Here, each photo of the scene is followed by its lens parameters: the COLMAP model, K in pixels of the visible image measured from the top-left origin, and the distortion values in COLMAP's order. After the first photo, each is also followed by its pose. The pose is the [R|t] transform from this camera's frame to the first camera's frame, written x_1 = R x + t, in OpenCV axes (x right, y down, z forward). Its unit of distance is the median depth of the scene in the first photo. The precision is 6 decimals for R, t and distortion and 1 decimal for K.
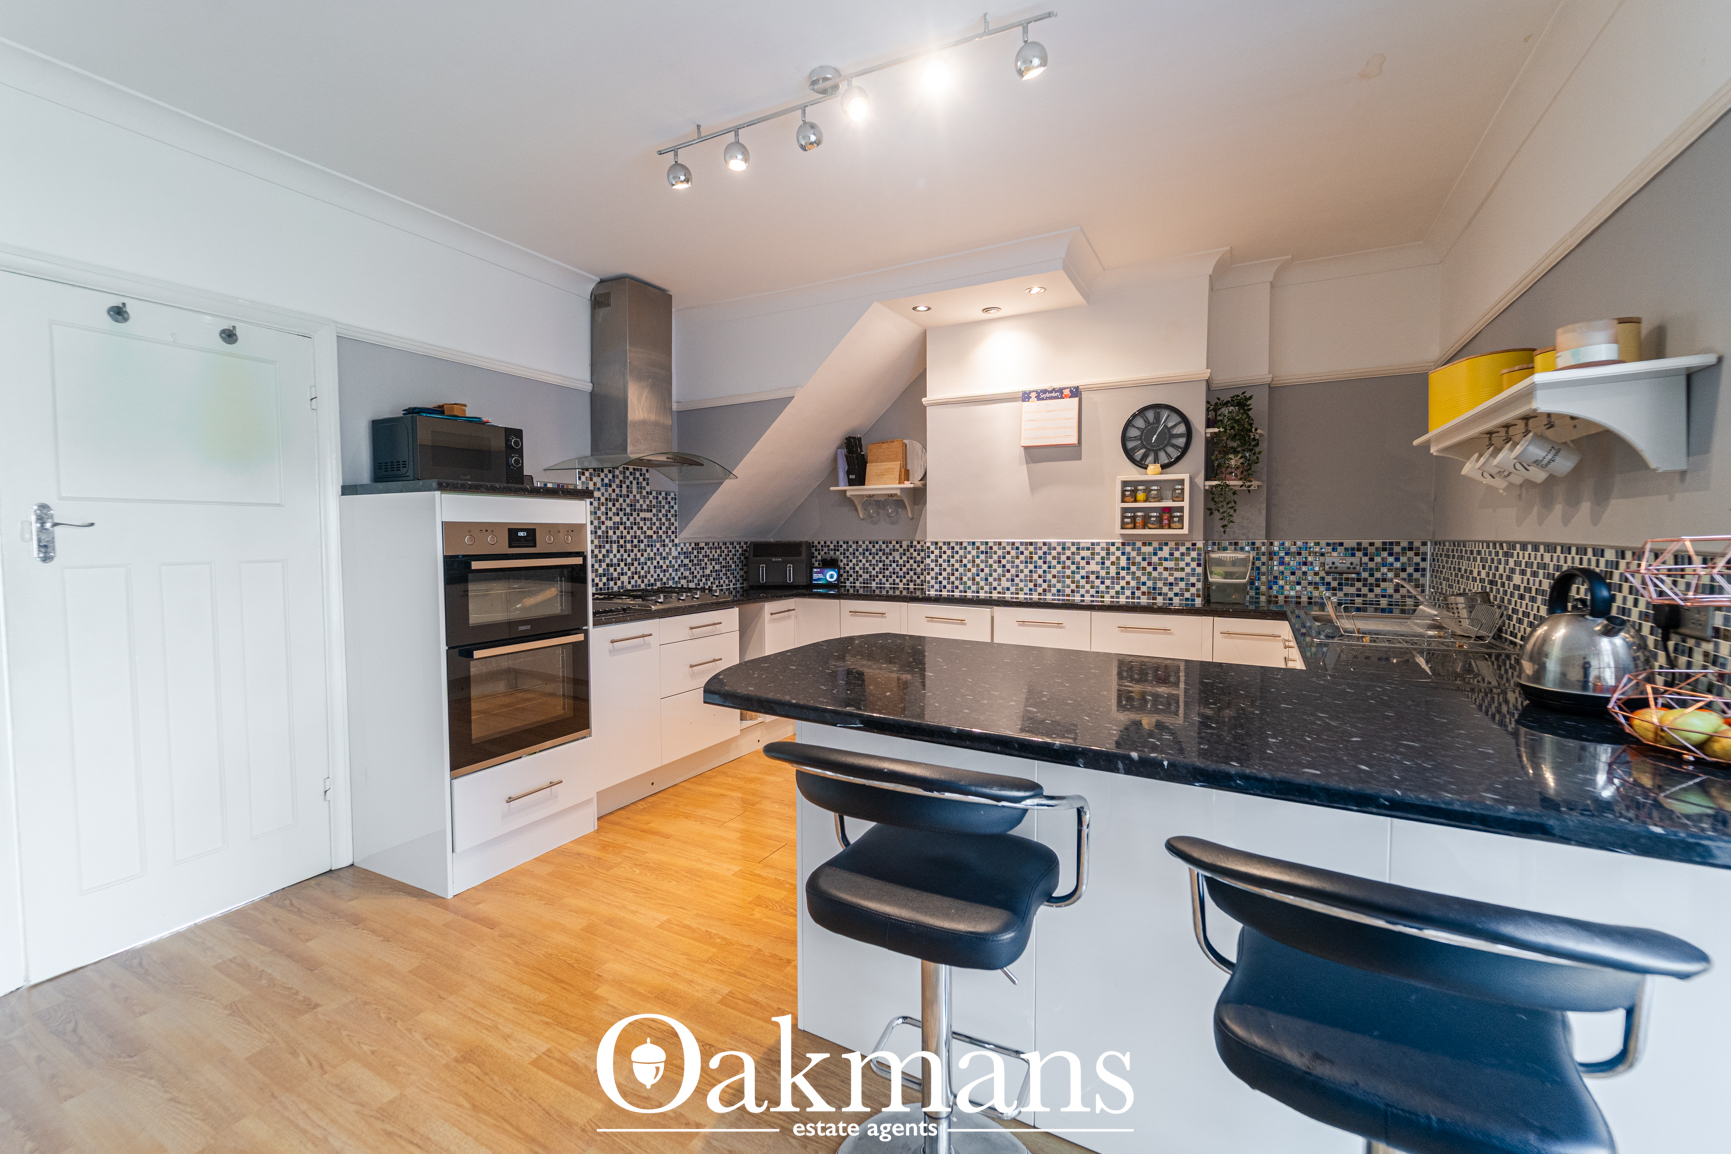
lens RADIAL K [[708.8, 0, 862.4], [0, 708.8, 567.2], [0, 0, 1]] dist [0.000747, -0.000081]
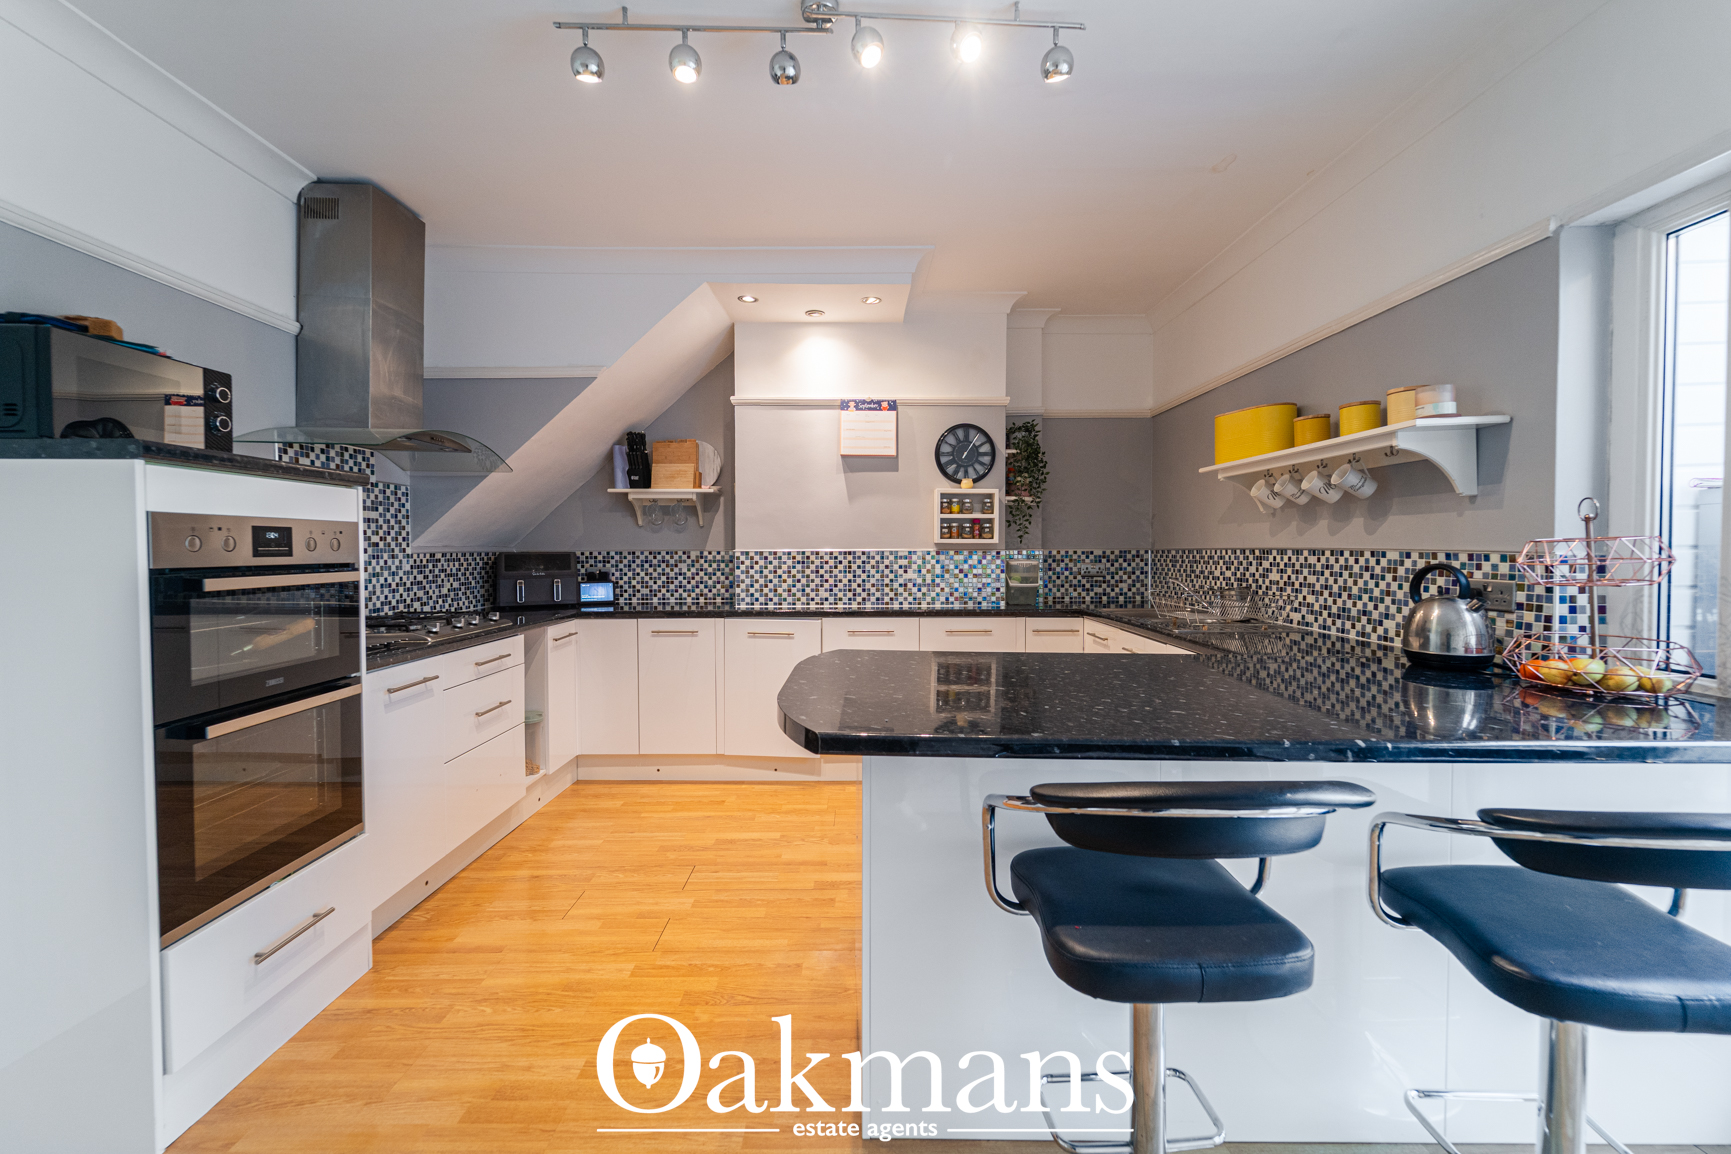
lens RADIAL K [[702.2, 0, 866.5], [0, 702.2, 565.7], [0, 0, 1]] dist [0.004706, -0.003213]
pose [[0.874483, -0.010151, 0.484950, -0.227439], [0.020906, 0.999641, -0.016773, 0.001700], [-0.484605, 0.024806, 0.874381, 0.130712]]
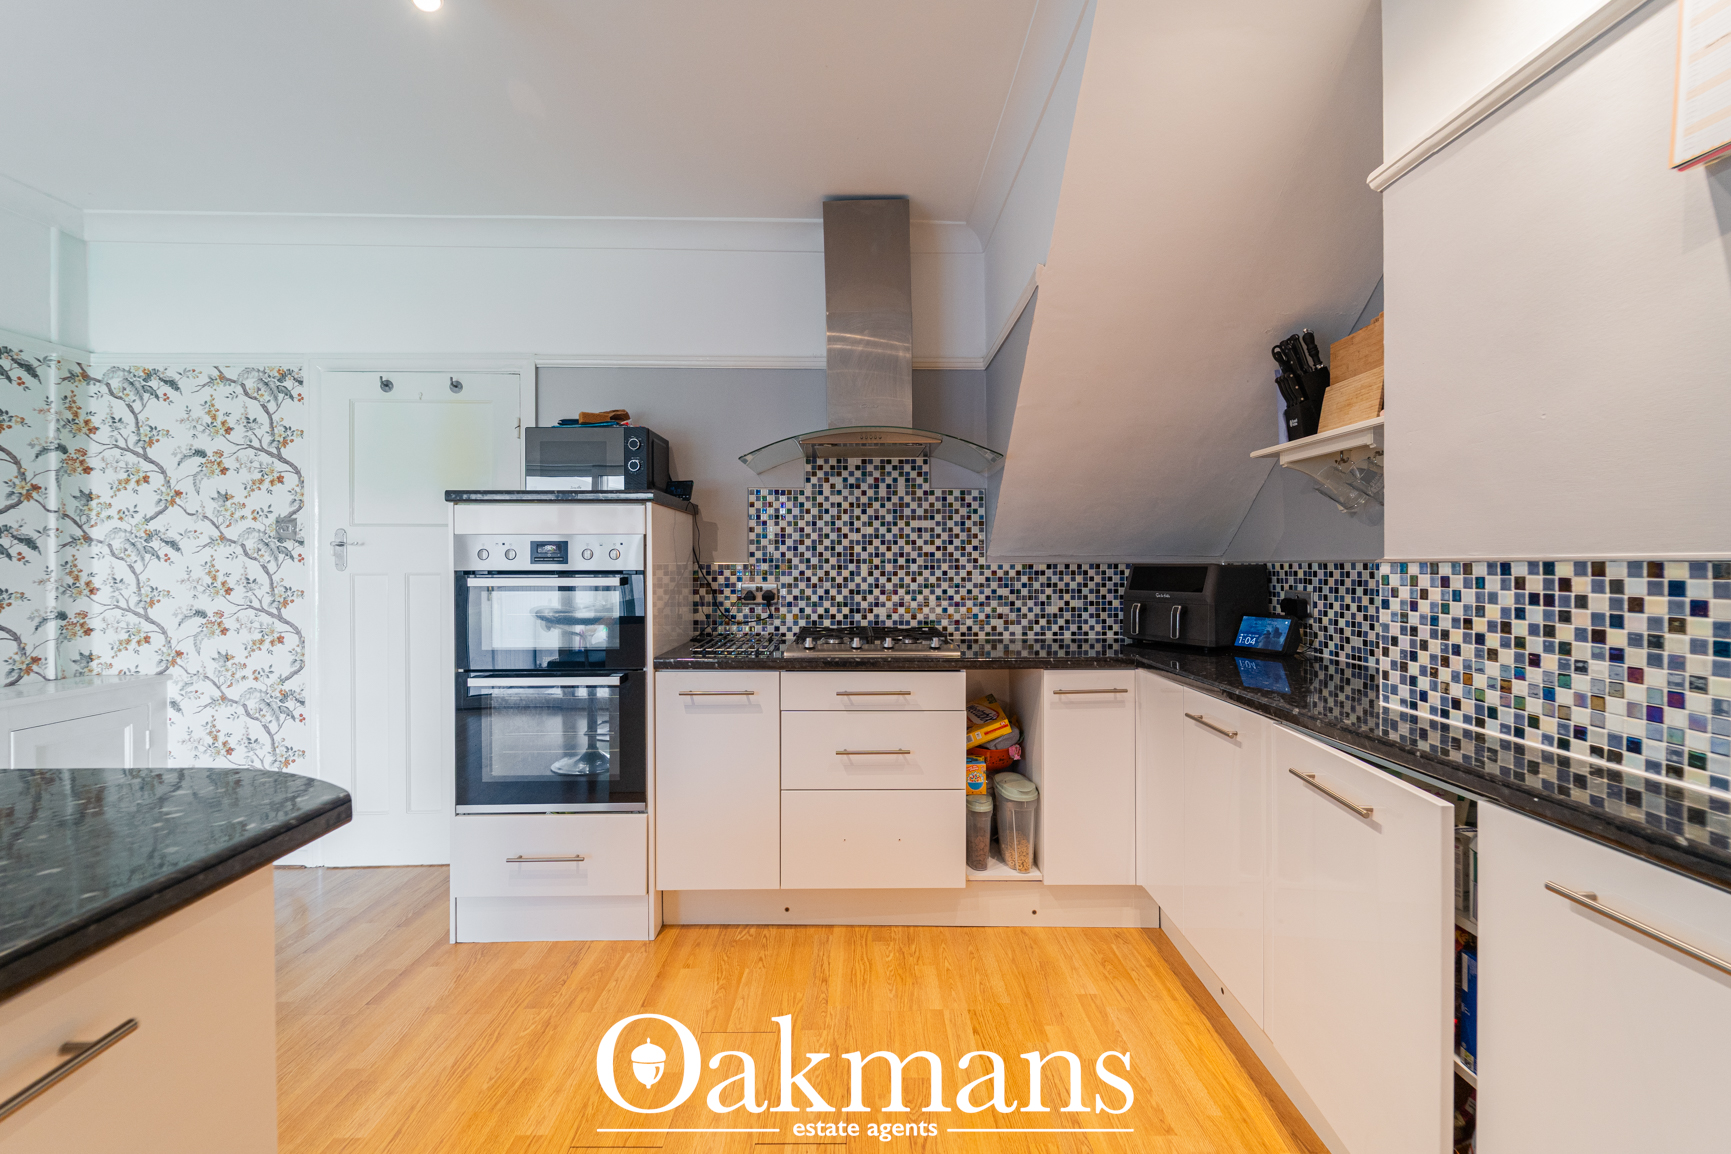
lens RADIAL K [[702.2, 0, 866.5], [0, 702.2, 565.7], [0, 0, 1]] dist [0.004706, -0.003213]
pose [[0.478526, 0.006025, -0.878053, 0.311265], [-0.041220, 0.999028, -0.015609, -0.019950], [0.877105, 0.043662, 0.478309, 0.665059]]
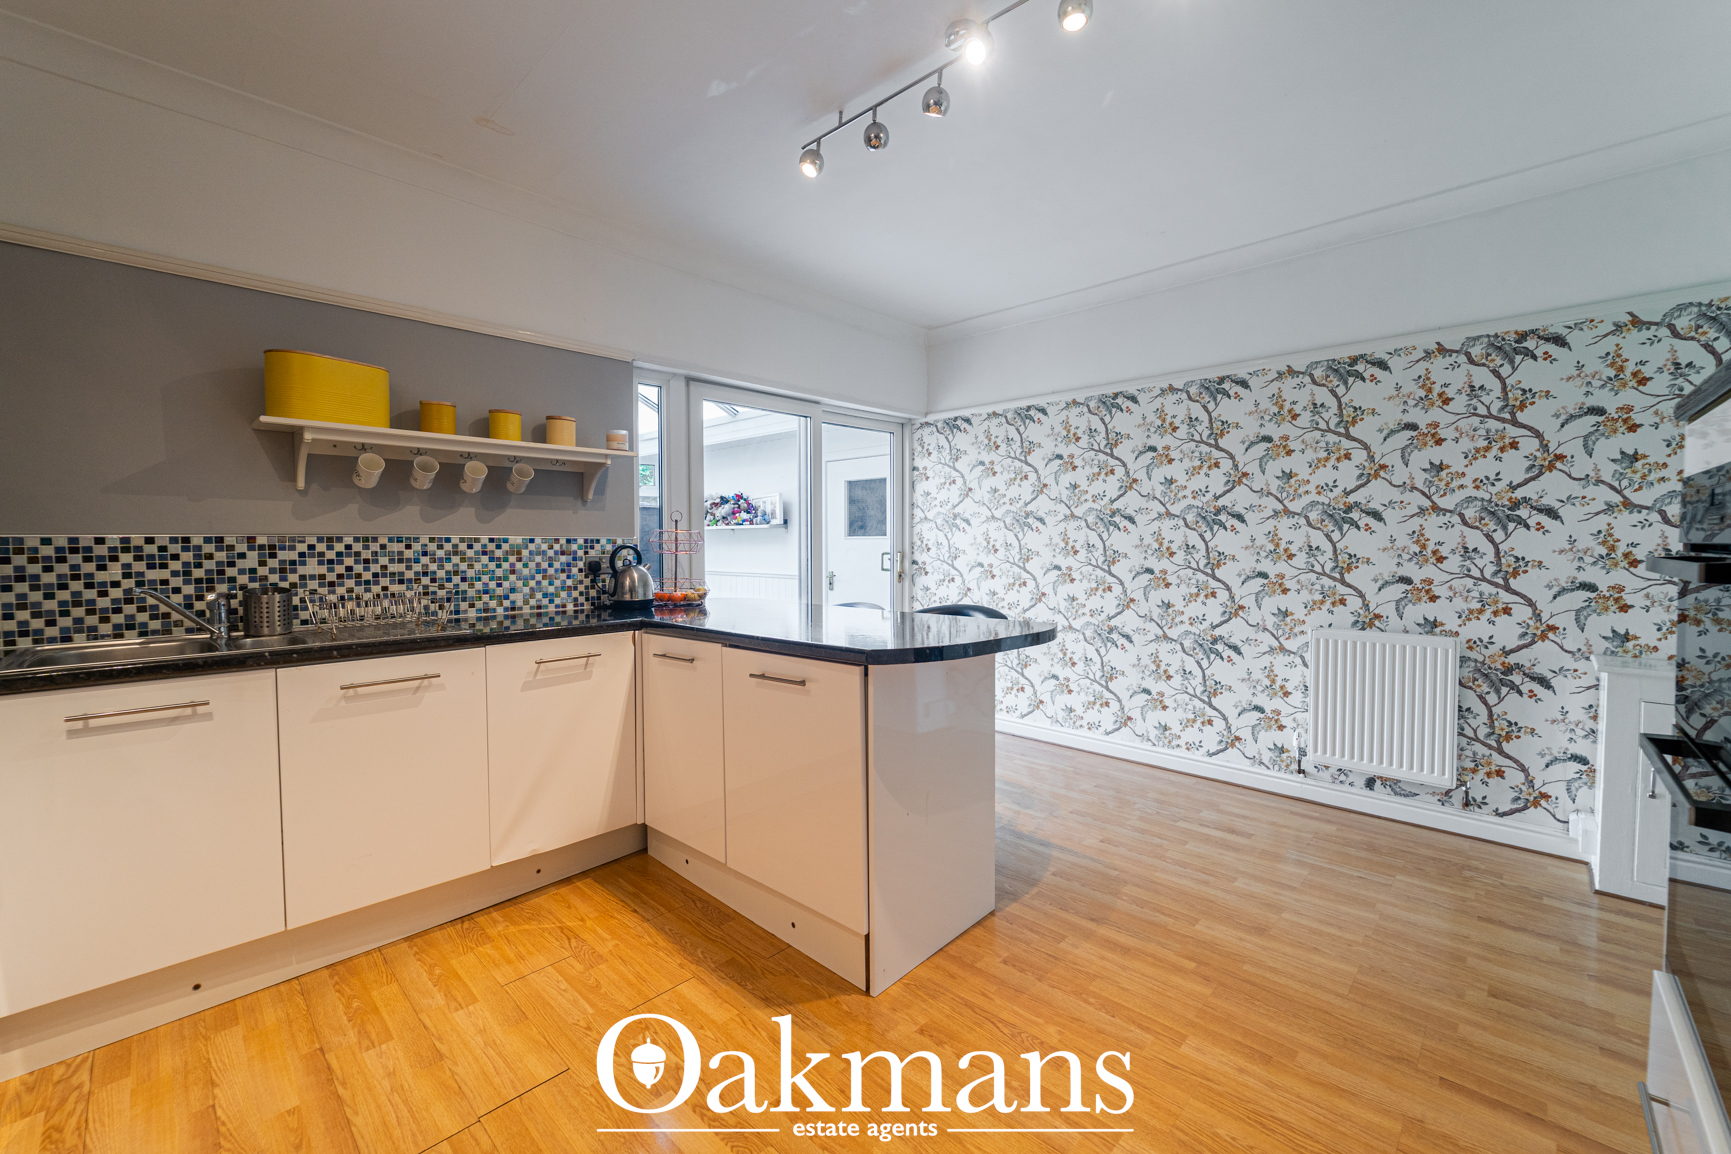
lens RADIAL K [[702.2, 0, 866.5], [0, 702.2, 565.7], [0, 0, 1]] dist [0.004706, -0.003213]
pose [[-0.964829, -0.003247, 0.262858, -0.095907], [0.018199, 0.996700, 0.079112, -0.034966], [-0.262247, 0.081113, -0.961586, 1.086111]]
